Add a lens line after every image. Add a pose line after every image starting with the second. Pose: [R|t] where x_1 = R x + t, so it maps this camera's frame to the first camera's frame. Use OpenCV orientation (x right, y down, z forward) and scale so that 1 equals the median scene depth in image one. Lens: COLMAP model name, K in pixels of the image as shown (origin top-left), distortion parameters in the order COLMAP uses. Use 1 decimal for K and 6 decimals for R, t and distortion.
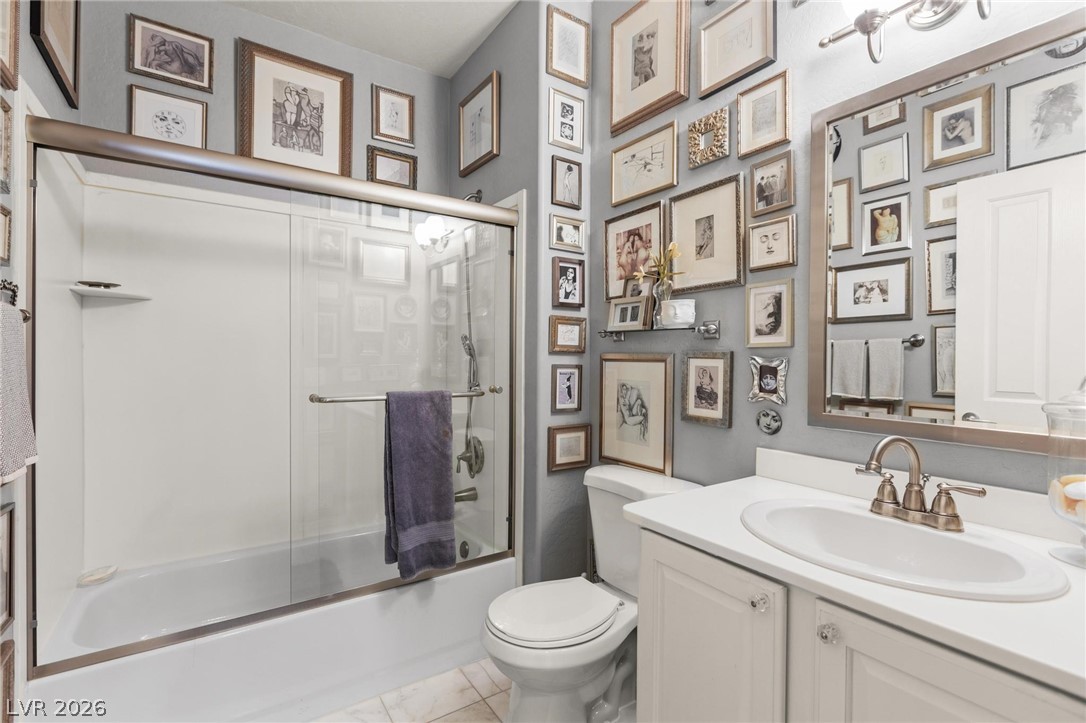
lens RADIAL K [[500.3, 0, 540.4], [0, 500.3, 354.2], [0, 0, 1]] dist [-0.003616, -0.000125]
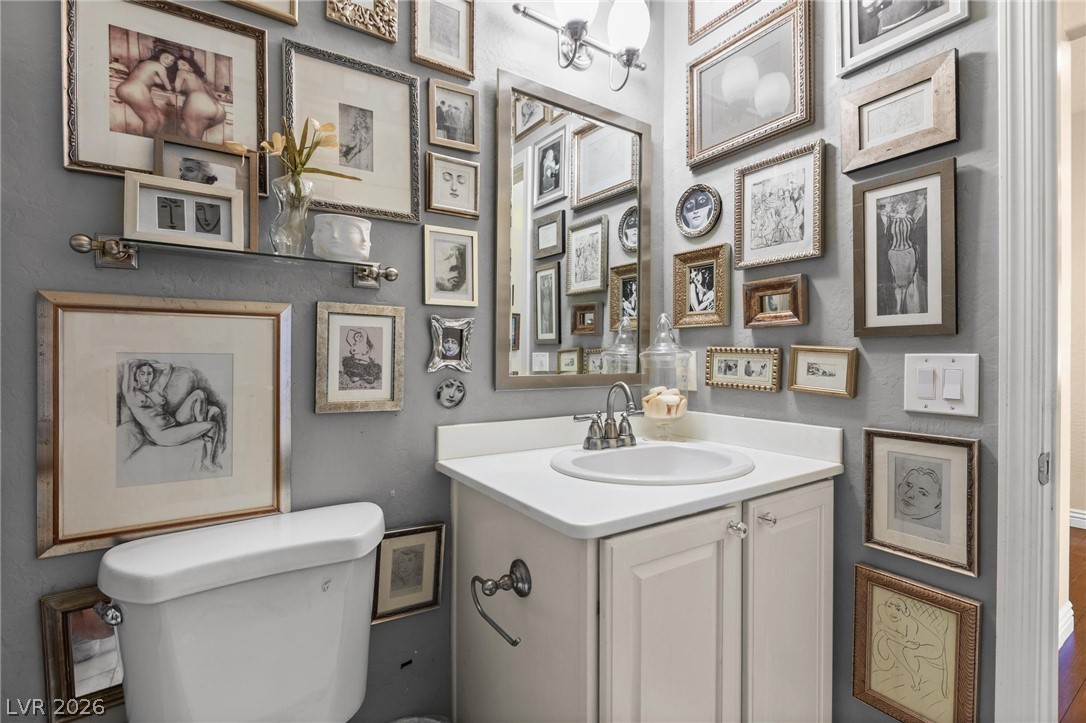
lens RADIAL K [[500.3, 0, 540.4], [0, 500.3, 354.2], [0, 0, 1]] dist [-0.003616, -0.000125]
pose [[0.004892, -0.001033, 0.999988, -0.361824], [-0.007505, 0.999971, 0.001070, 0.060700], [-0.999960, -0.007510, 0.004884, 0.773039]]
